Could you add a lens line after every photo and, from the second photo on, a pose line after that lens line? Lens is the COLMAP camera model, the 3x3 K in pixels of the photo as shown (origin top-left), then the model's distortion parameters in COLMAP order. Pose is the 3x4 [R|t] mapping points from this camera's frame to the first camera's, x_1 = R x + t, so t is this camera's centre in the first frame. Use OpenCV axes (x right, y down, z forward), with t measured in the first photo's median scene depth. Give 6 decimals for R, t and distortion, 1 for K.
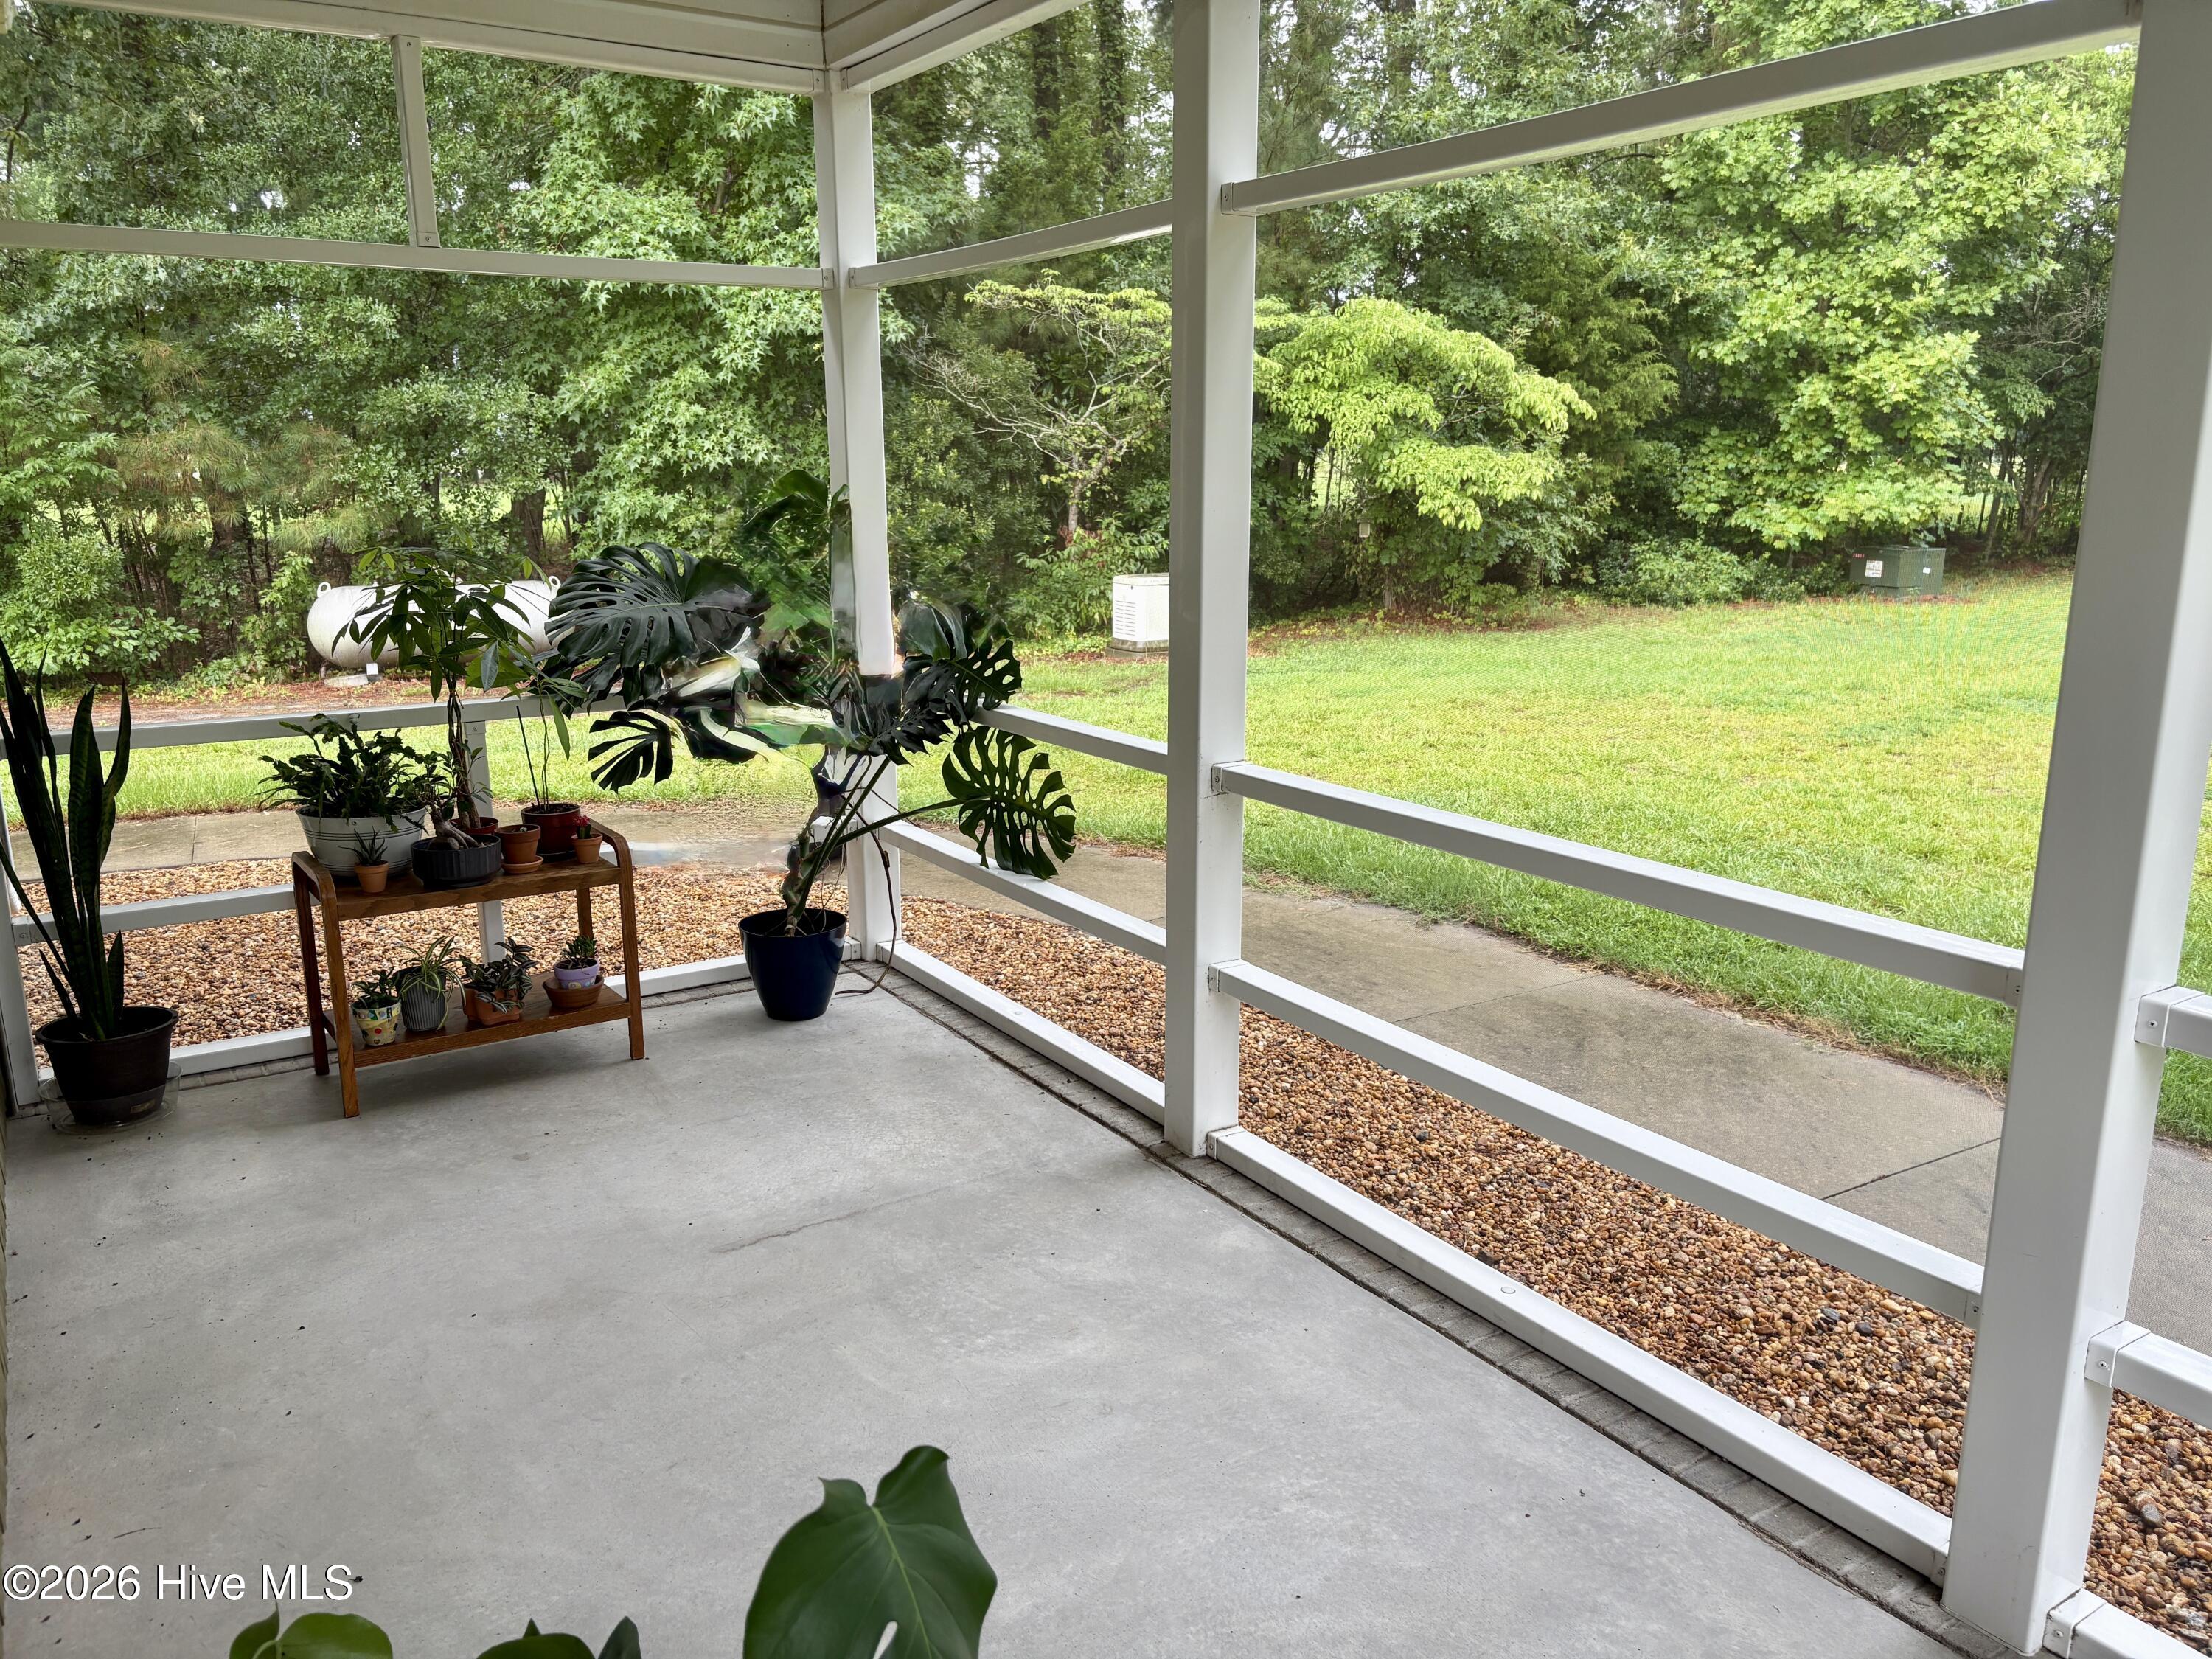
lens RADIAL K [[1673.7, 0, 1107.9], [0, 1673.7, 816.9], [0, 0, 1]] dist [0.021537, -0.013087]
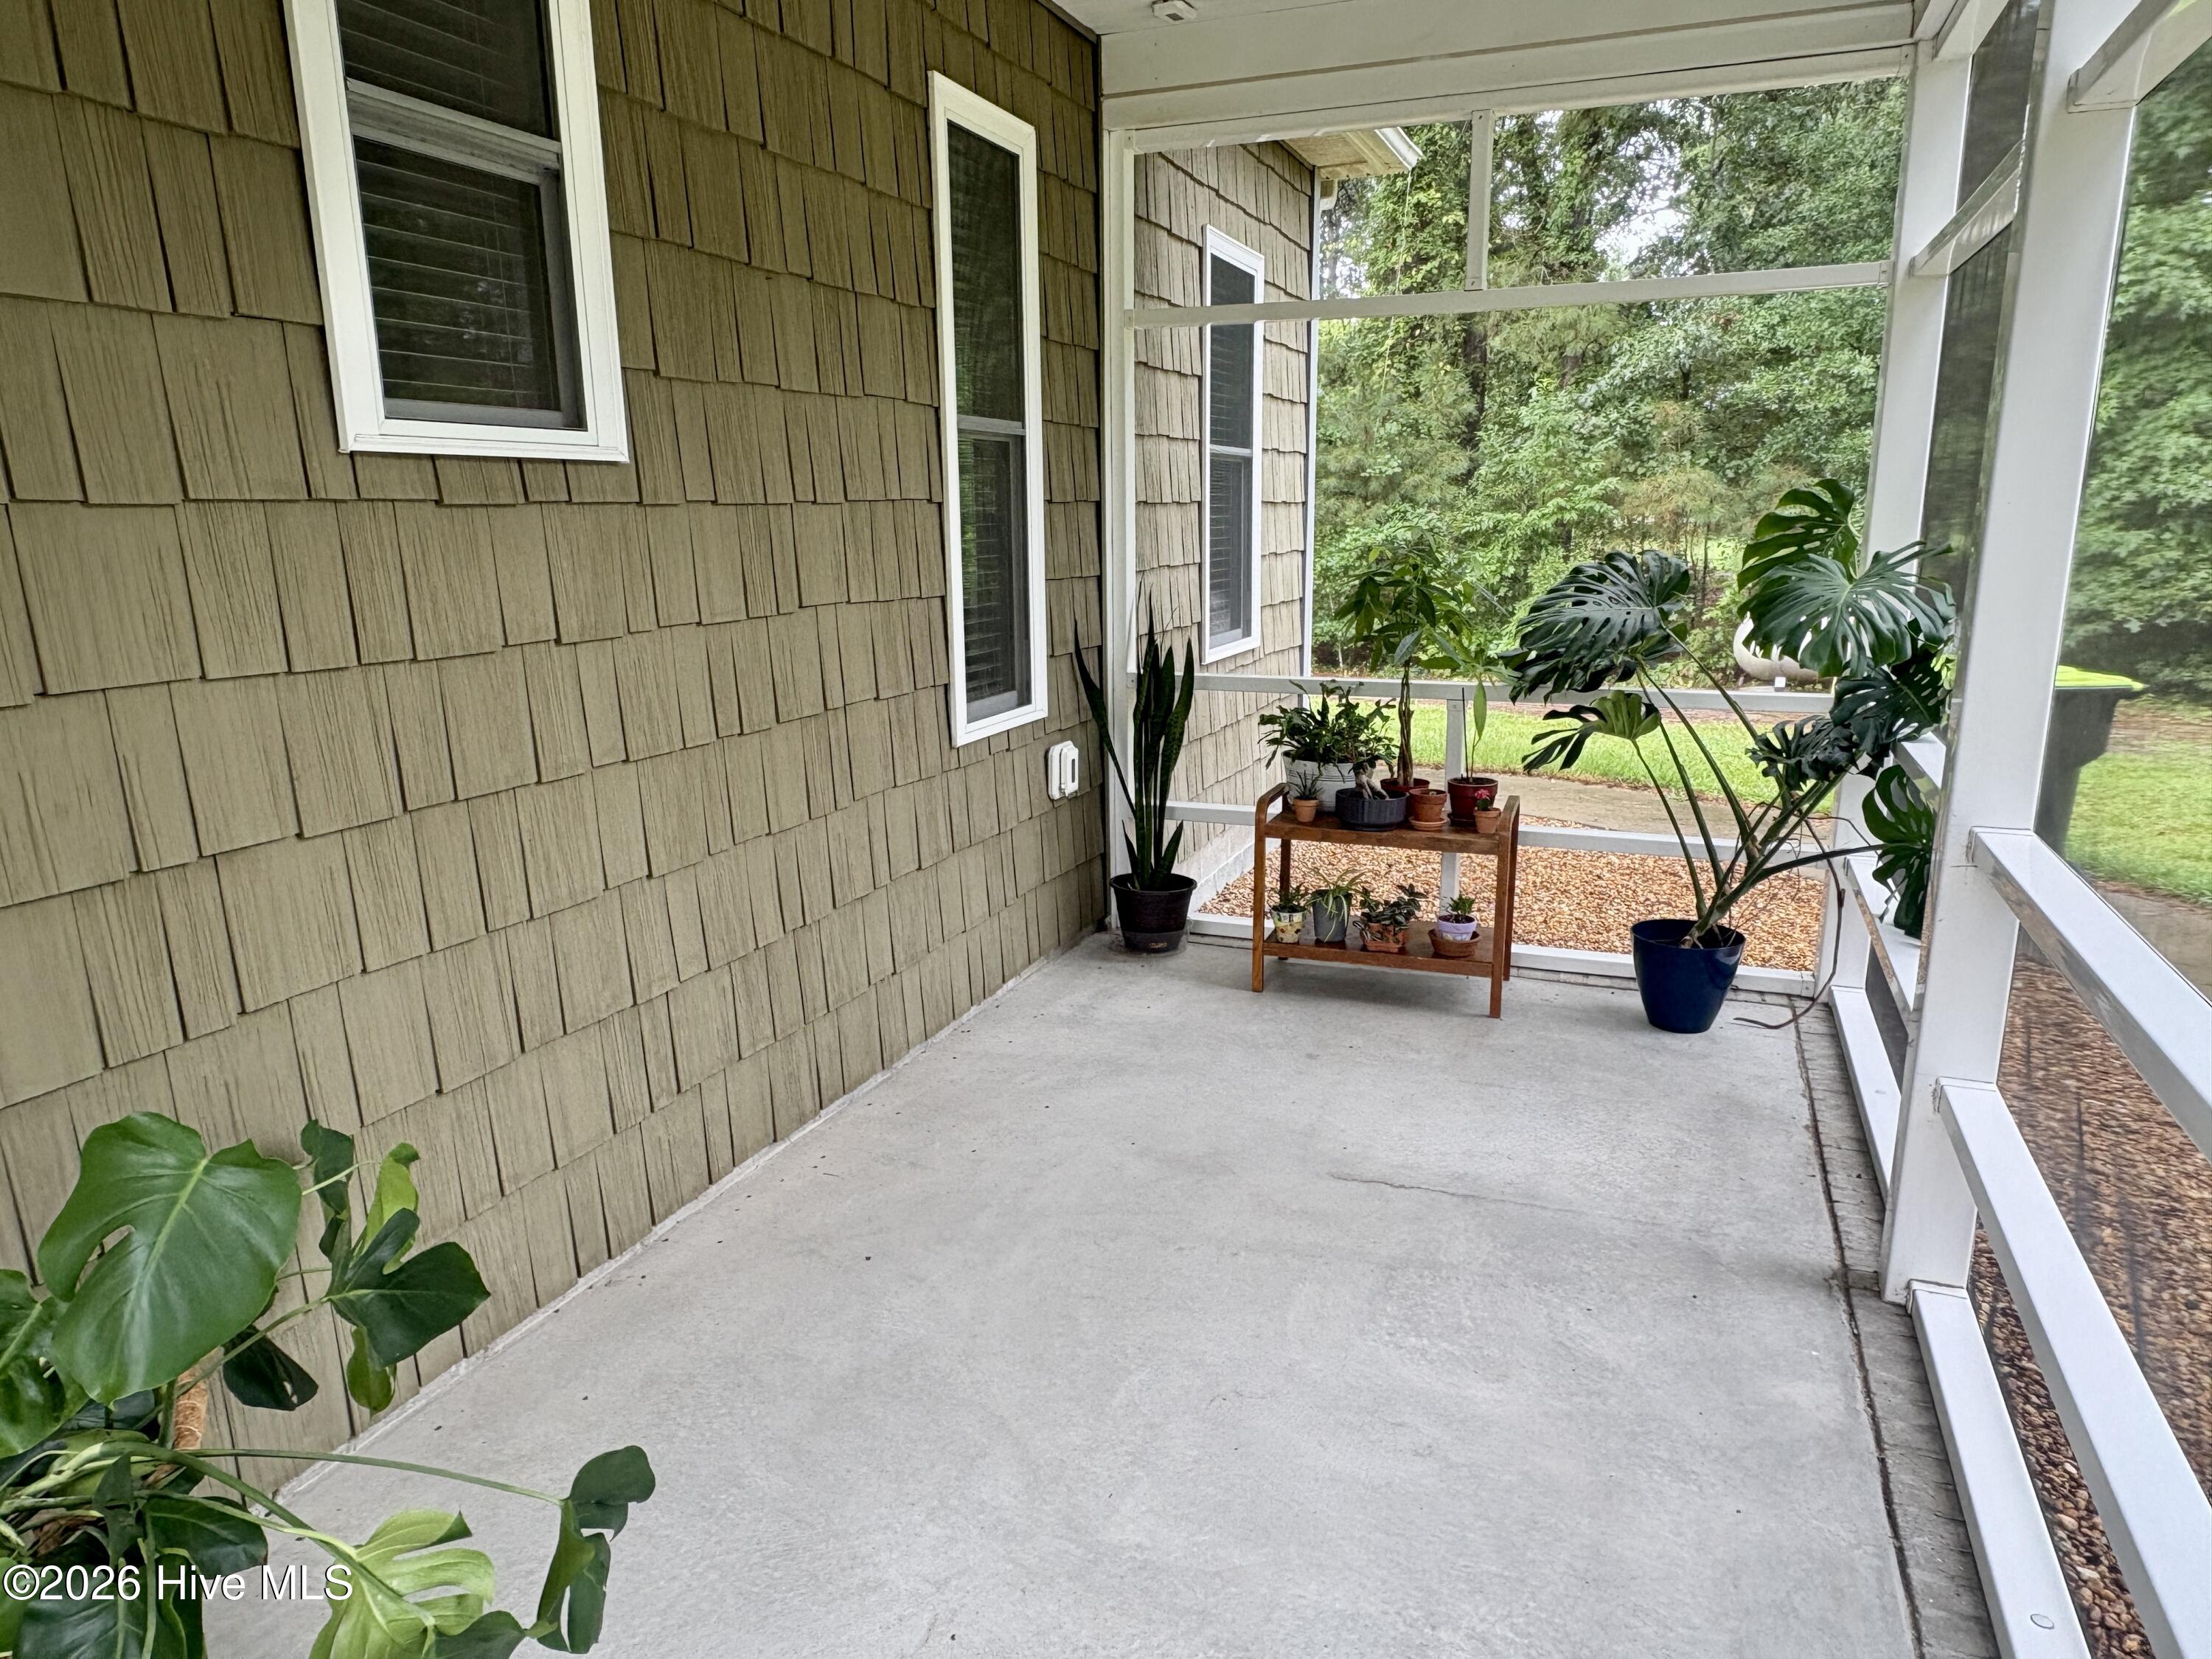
lens RADIAL K [[1459.5, 0, 1111.0], [0, 1459.5, 839.3], [0, 0, 1]] dist [-0.022500, 0.015305]
pose [[0.578125, 0.176154, -0.796706, 0.289386], [-0.164395, 0.981541, 0.097729, -0.020340], [0.799216, 0.074475, 0.596412, 0.207845]]
